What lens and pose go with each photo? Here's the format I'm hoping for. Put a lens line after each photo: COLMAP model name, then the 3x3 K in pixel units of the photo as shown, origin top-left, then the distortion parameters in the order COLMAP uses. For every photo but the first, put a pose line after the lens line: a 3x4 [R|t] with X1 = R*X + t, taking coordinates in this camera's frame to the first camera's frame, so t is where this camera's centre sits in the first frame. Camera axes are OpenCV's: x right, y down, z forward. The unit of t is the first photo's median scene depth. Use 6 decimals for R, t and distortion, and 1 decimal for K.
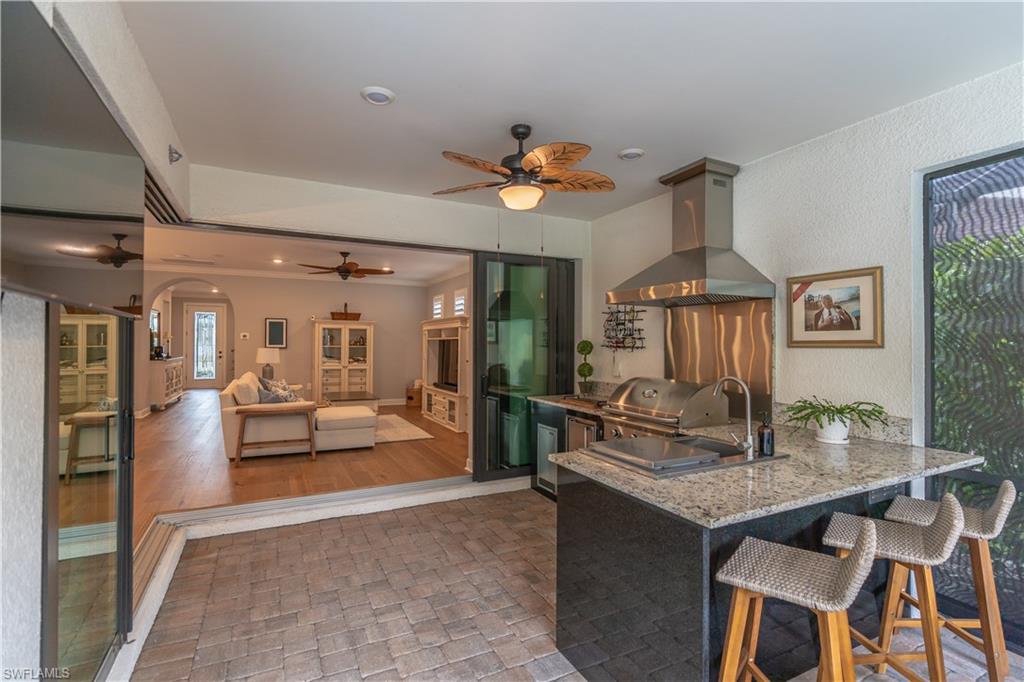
lens RADIAL K [[469.5, 0, 511.5], [0, 469.5, 340.1], [0, 0, 1]] dist [-0.003490, 0.001408]
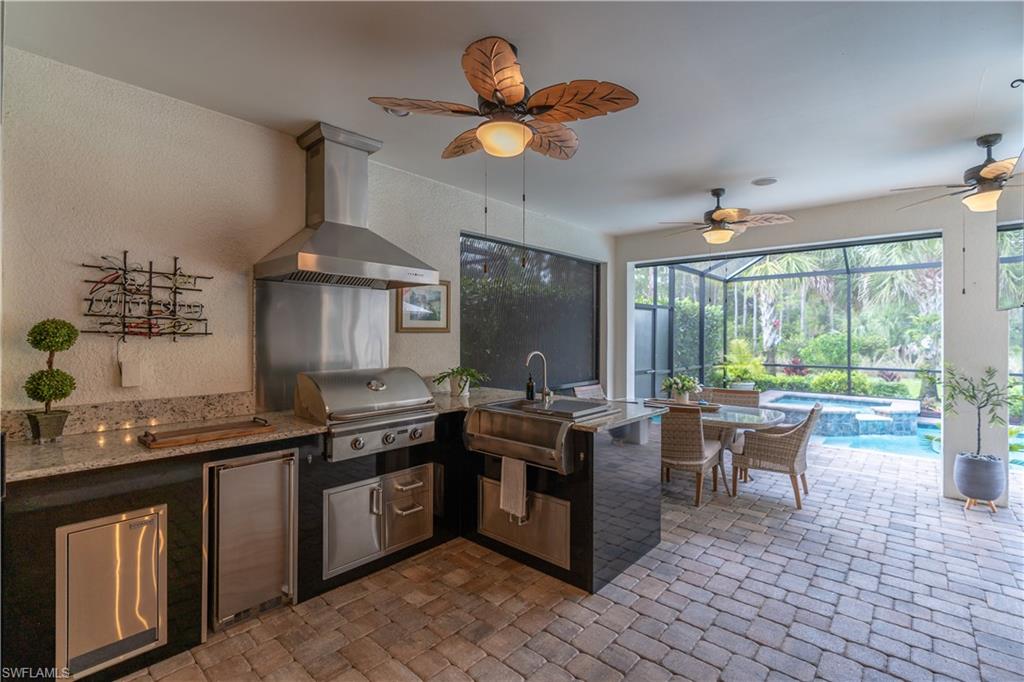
lens RADIAL K [[469.5, 0, 511.7], [0, 469.5, 334.7], [0, 0, 1]] dist [-0.003490, 0.001408]
pose [[-0.366333, -0.009897, 0.930431, -0.462630], [-0.014760, 0.999879, 0.004824, 0.007189], [-0.930367, -0.011965, -0.366434, 0.828478]]
